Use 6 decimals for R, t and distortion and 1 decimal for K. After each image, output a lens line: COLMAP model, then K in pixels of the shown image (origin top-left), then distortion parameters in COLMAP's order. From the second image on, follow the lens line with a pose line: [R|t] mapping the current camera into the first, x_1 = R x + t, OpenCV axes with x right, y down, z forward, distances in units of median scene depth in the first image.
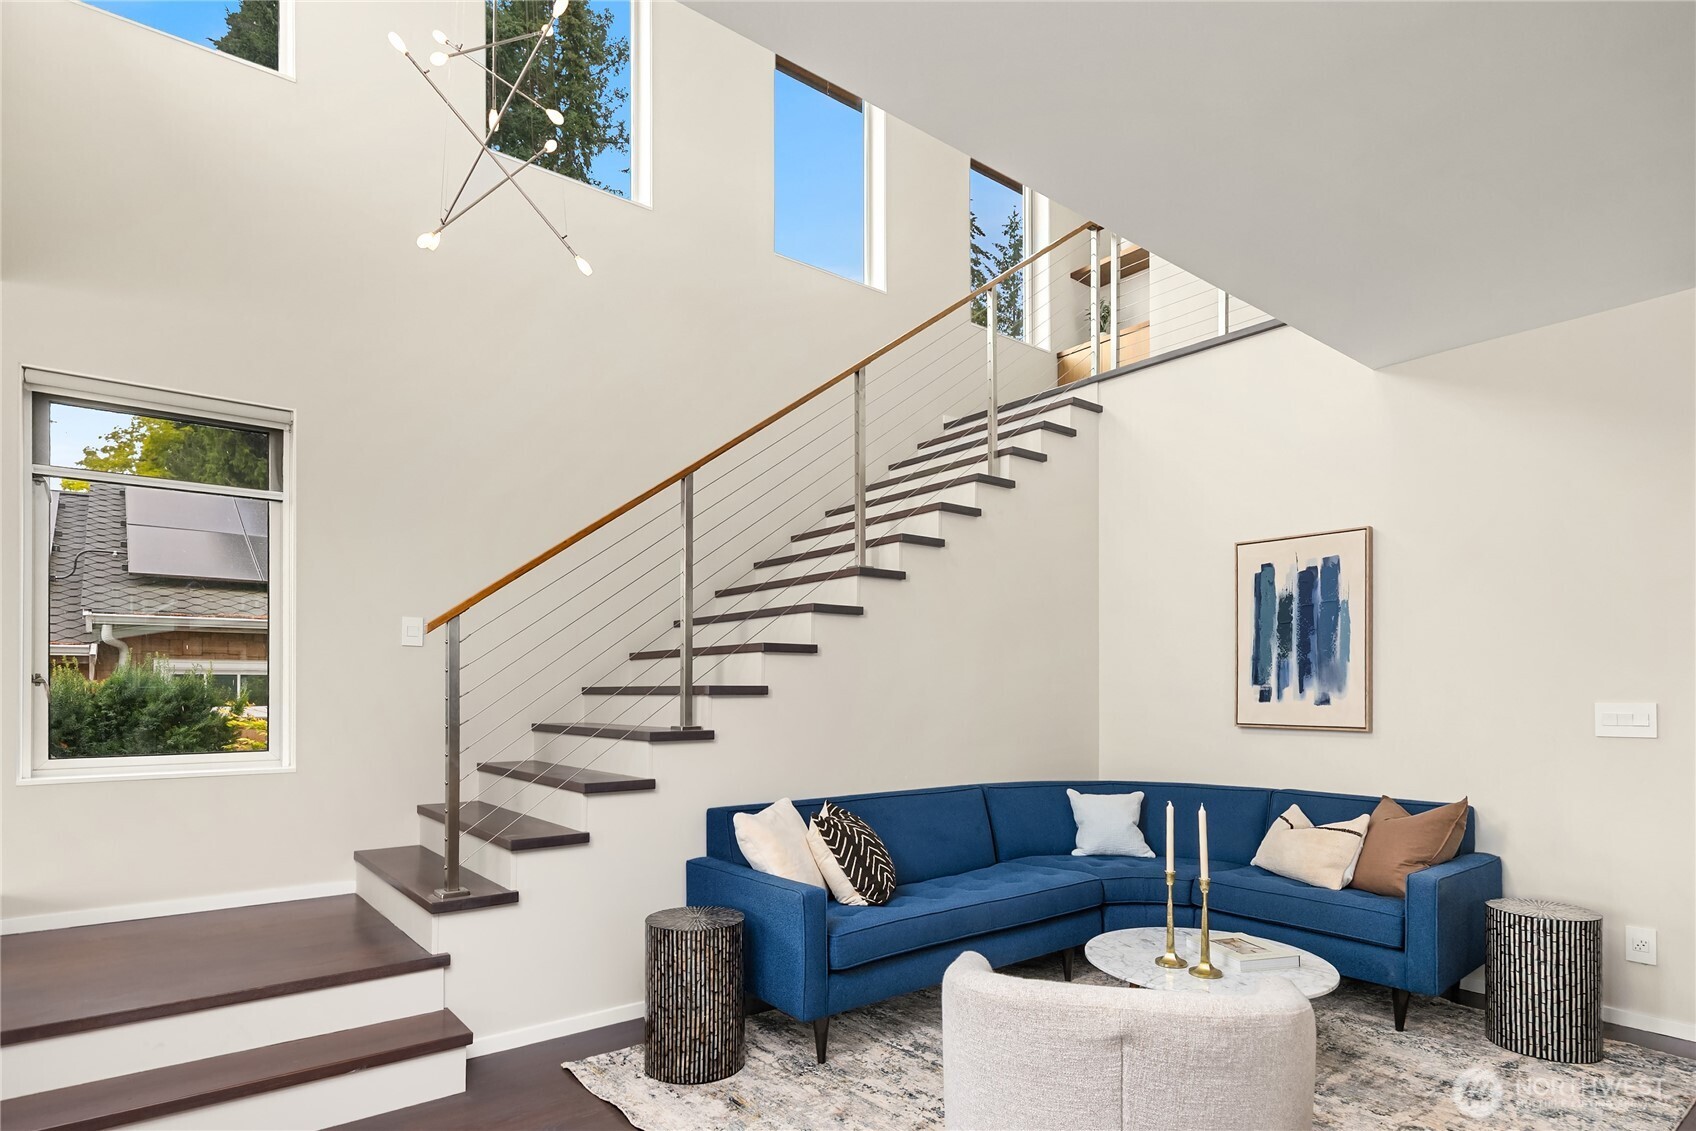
lens RADIAL K [[948.6, 0, 810.0], [0, 948.6, 684.9], [0, 0, 1]] dist [0.001386, -0.000563]
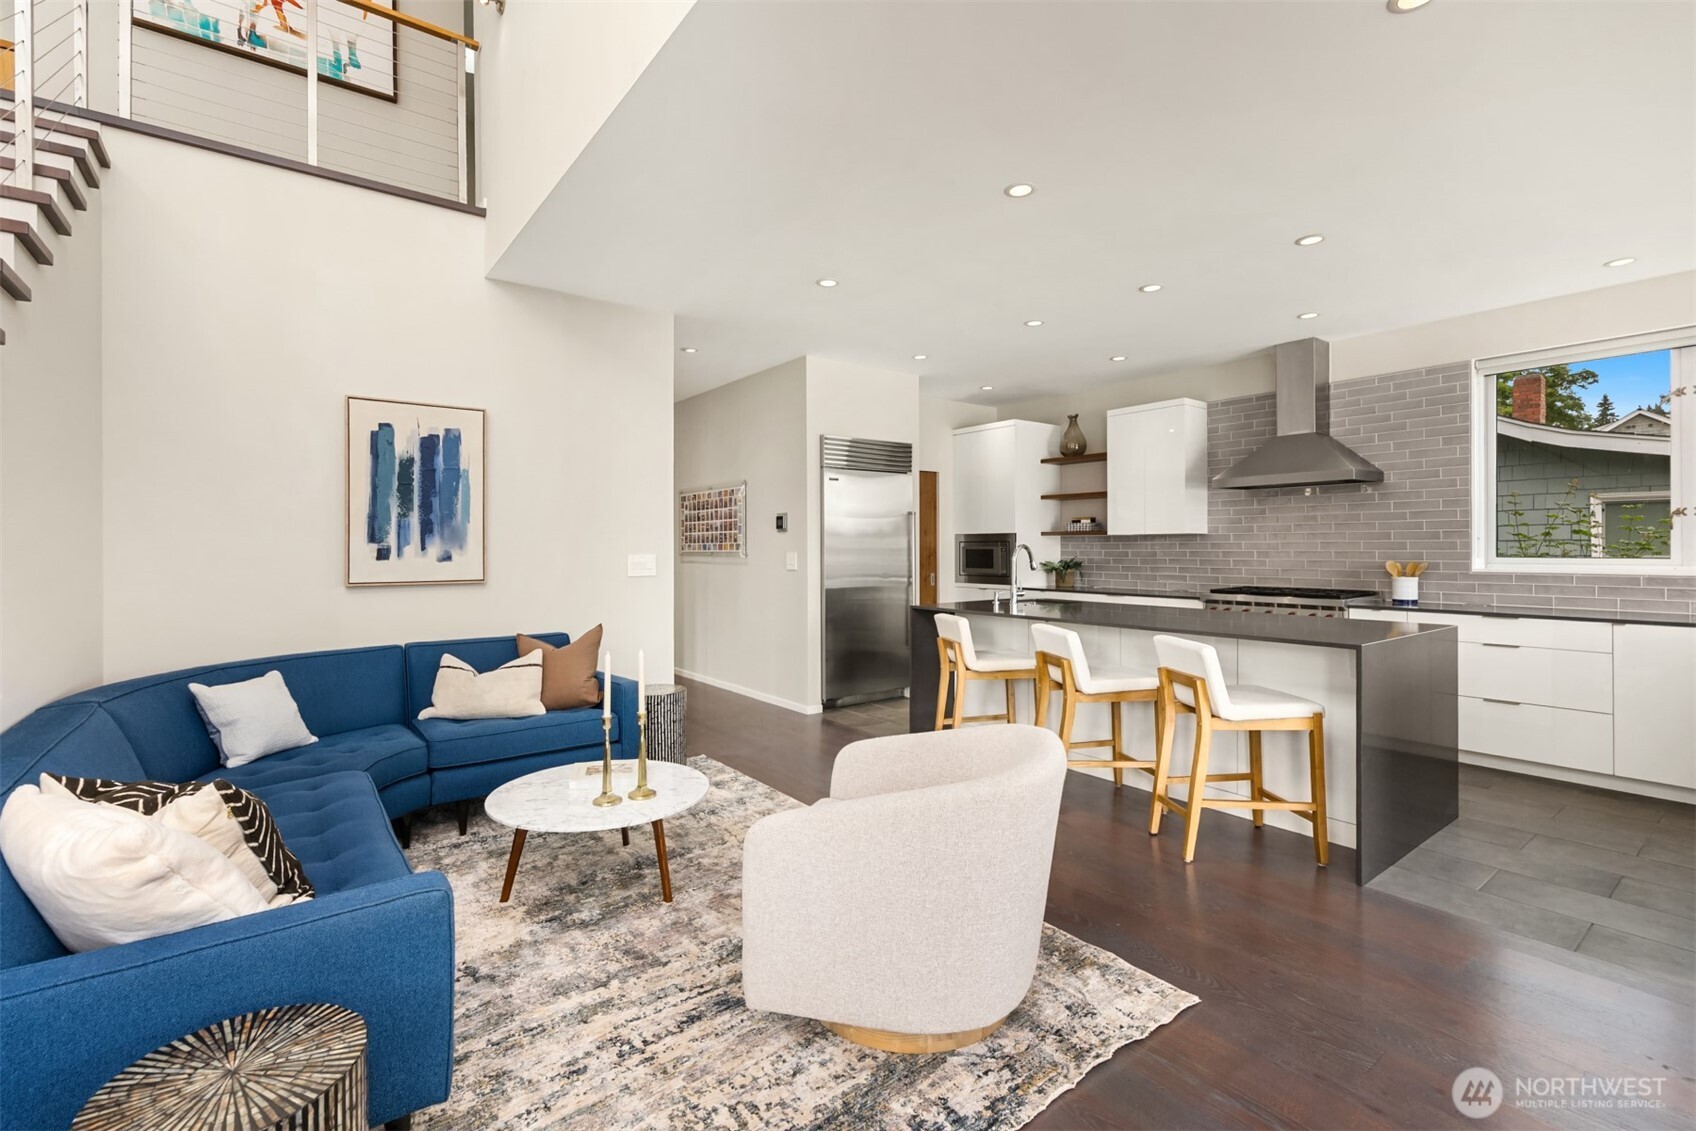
lens RADIAL K [[780.4, 0, 835.6], [0, 780.4, 551.4], [0, 0, 1]] dist [0.002326, 0.000989]
pose [[0.008933, -0.010021, 0.999910, -0.356236], [-0.004924, 0.999937, 0.010066, -0.002000], [-0.999948, -0.005014, 0.008883, 0.524321]]
